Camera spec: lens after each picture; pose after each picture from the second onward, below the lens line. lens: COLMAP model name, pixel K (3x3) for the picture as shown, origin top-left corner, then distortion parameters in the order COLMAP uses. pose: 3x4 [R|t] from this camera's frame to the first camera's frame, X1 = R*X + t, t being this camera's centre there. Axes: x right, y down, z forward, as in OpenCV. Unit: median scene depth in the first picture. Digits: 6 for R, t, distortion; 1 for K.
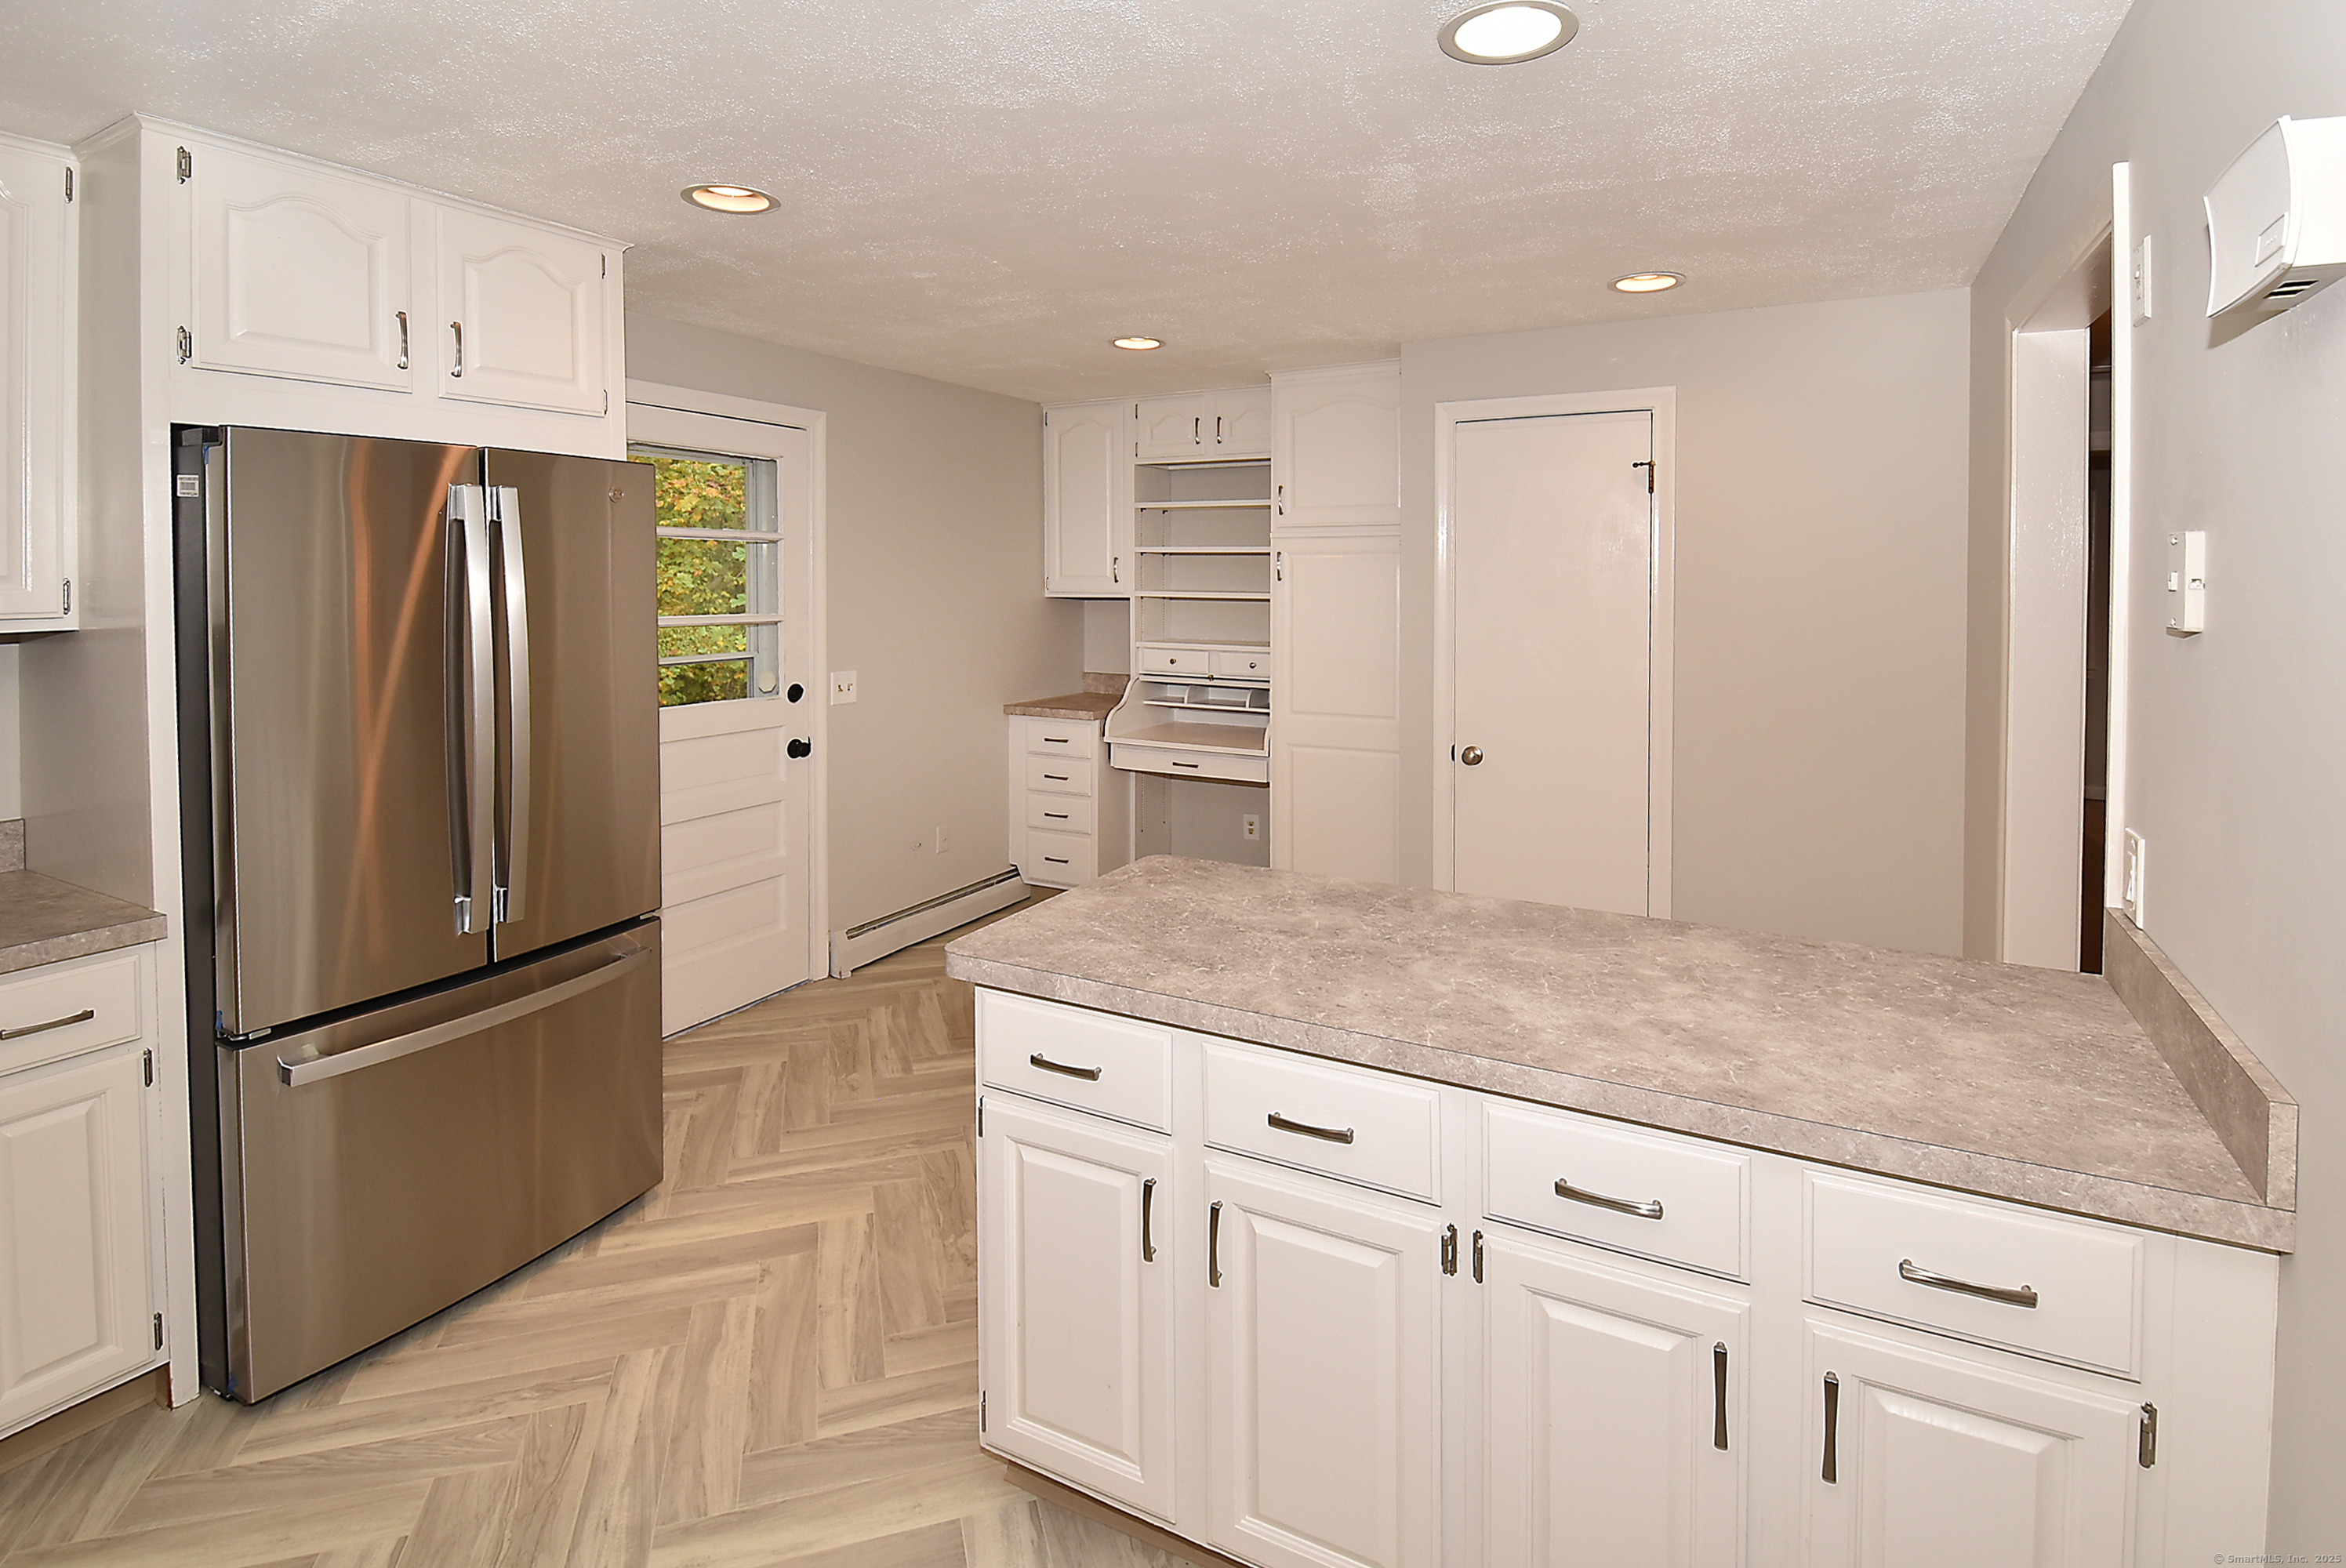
lens RADIAL K [[1005.4, 0, 1174.3], [0, 1005.4, 592.9], [0, 0, 1]] dist [-0.000885, -0.001092]
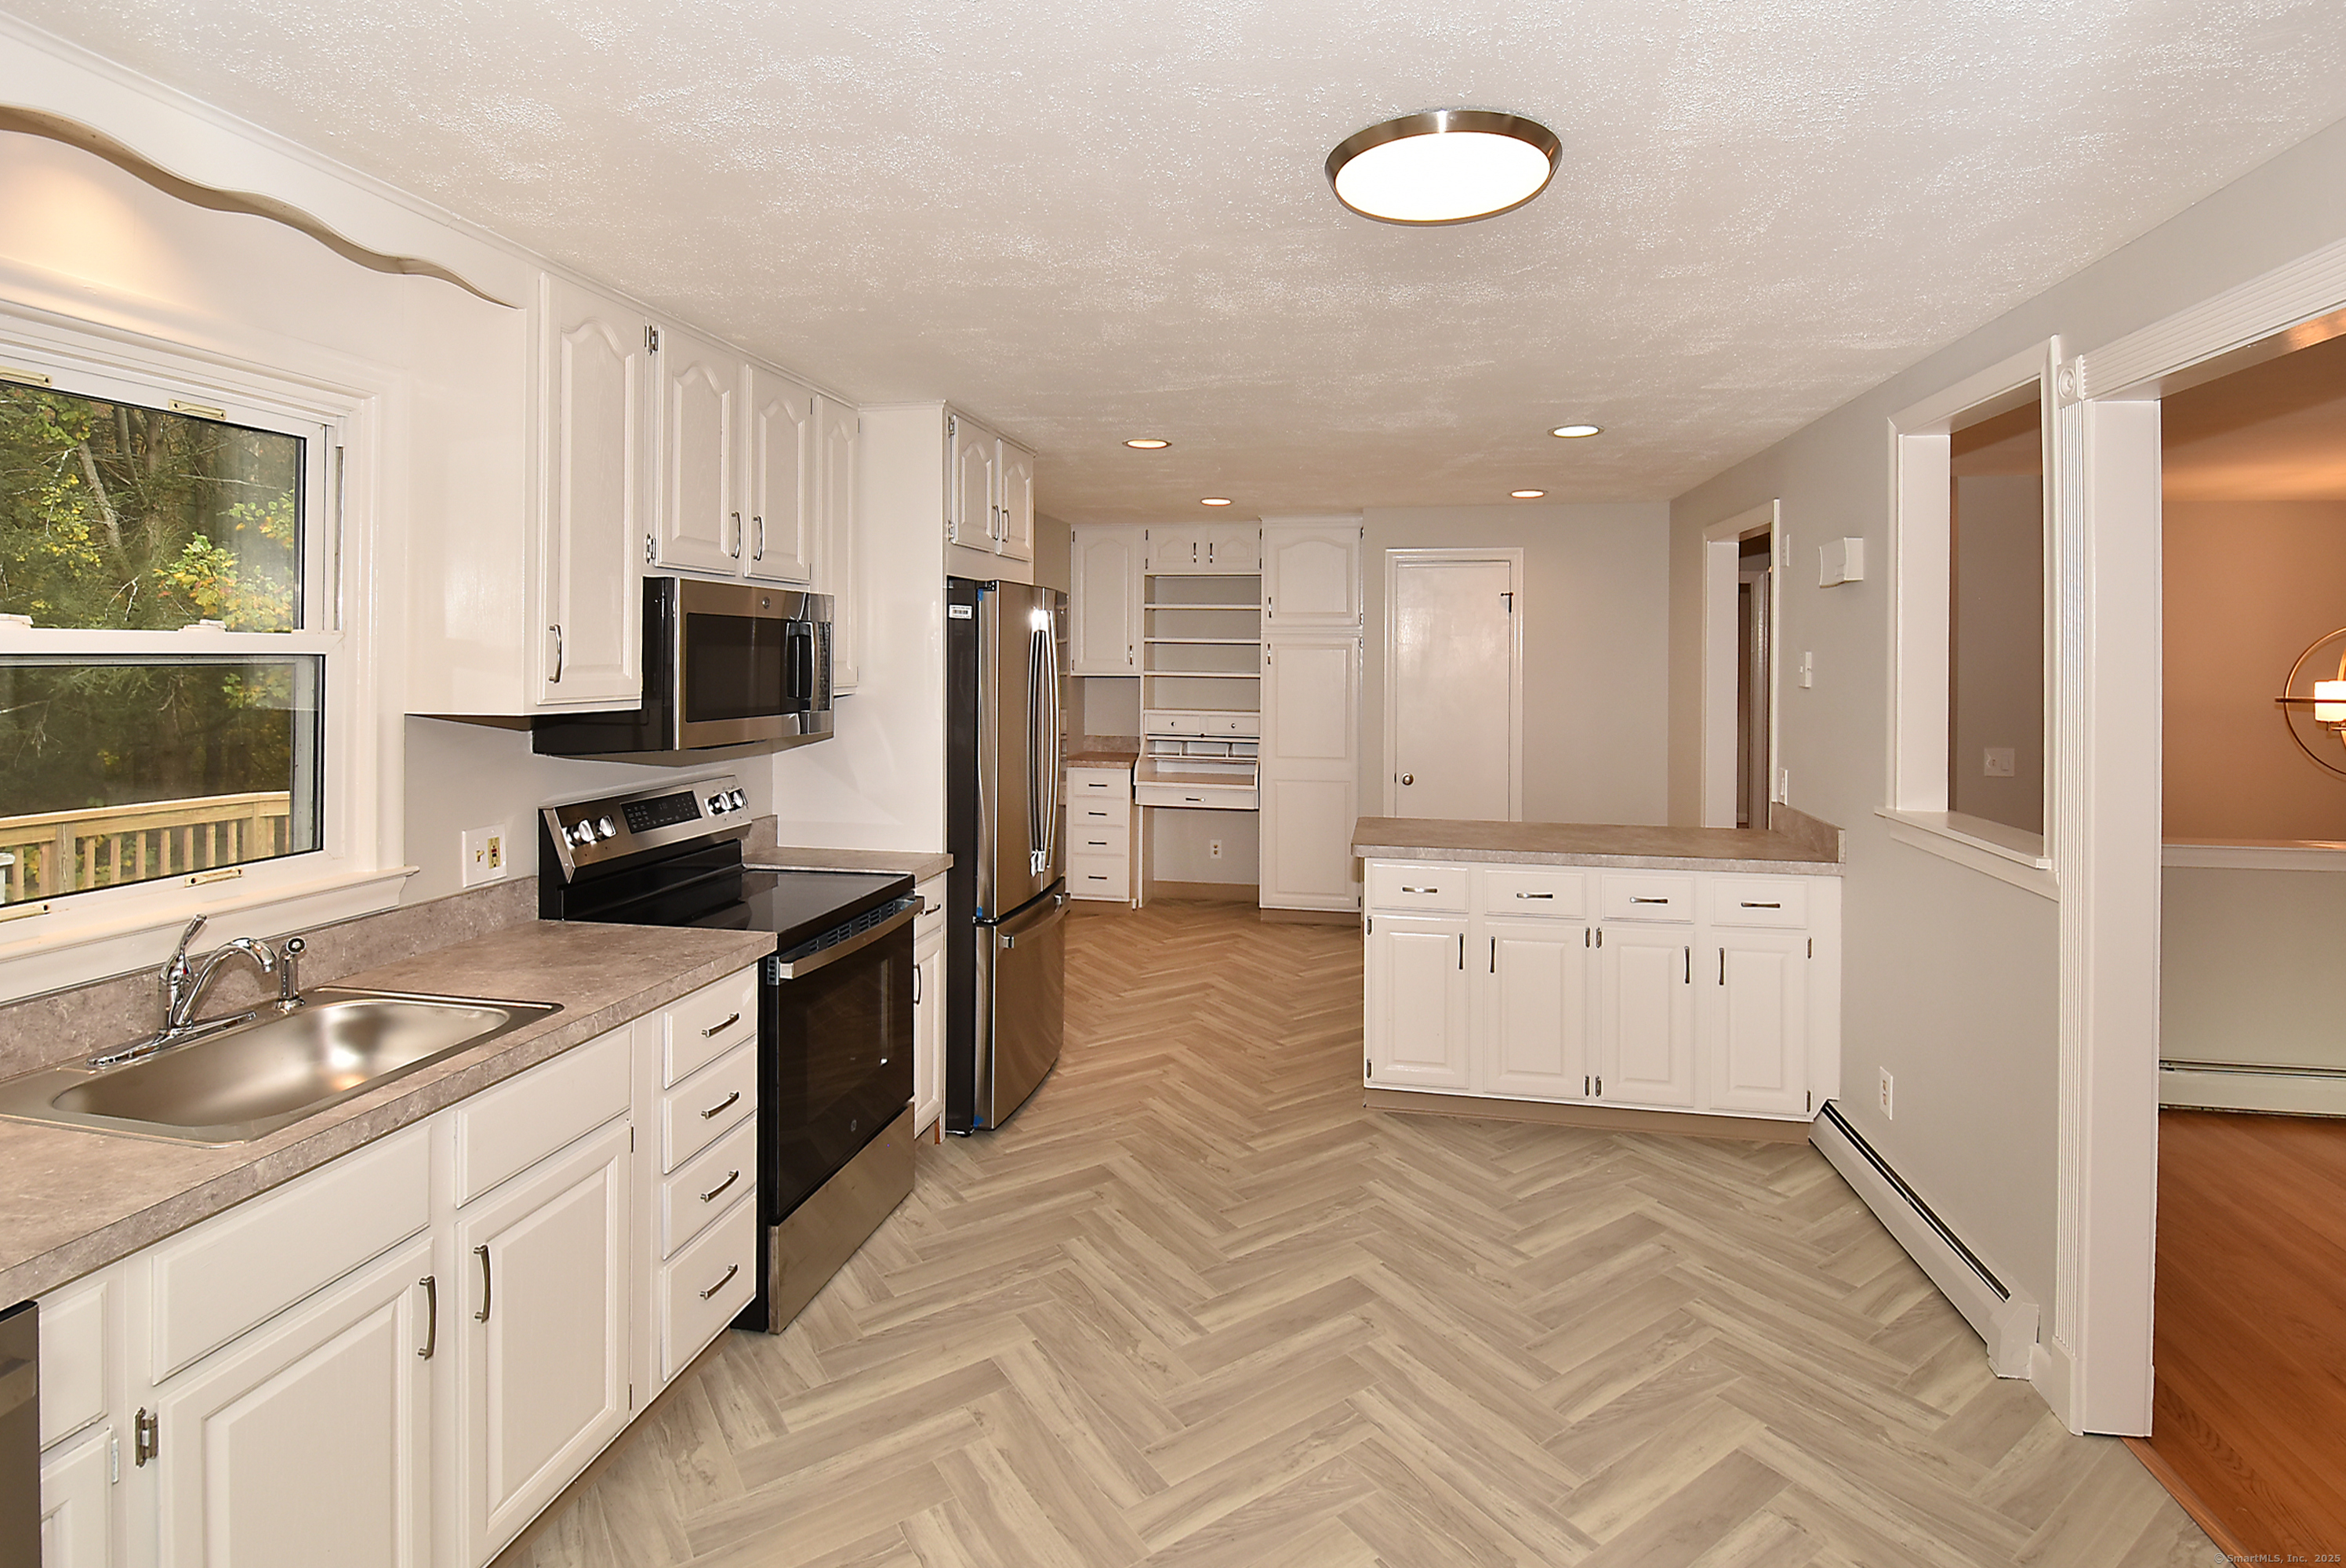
lens RADIAL K [[1146.2, 0, 1169.4], [0, 1146.2, 664.5], [0, 0, 1]] dist [-0.002083, -0.000953]
pose [[0.933012, 0.004612, 0.359817, -0.598192], [-0.002228, 0.999973, -0.007041, -0.000186], [-0.359839, 0.005768, 0.932997, -0.445679]]
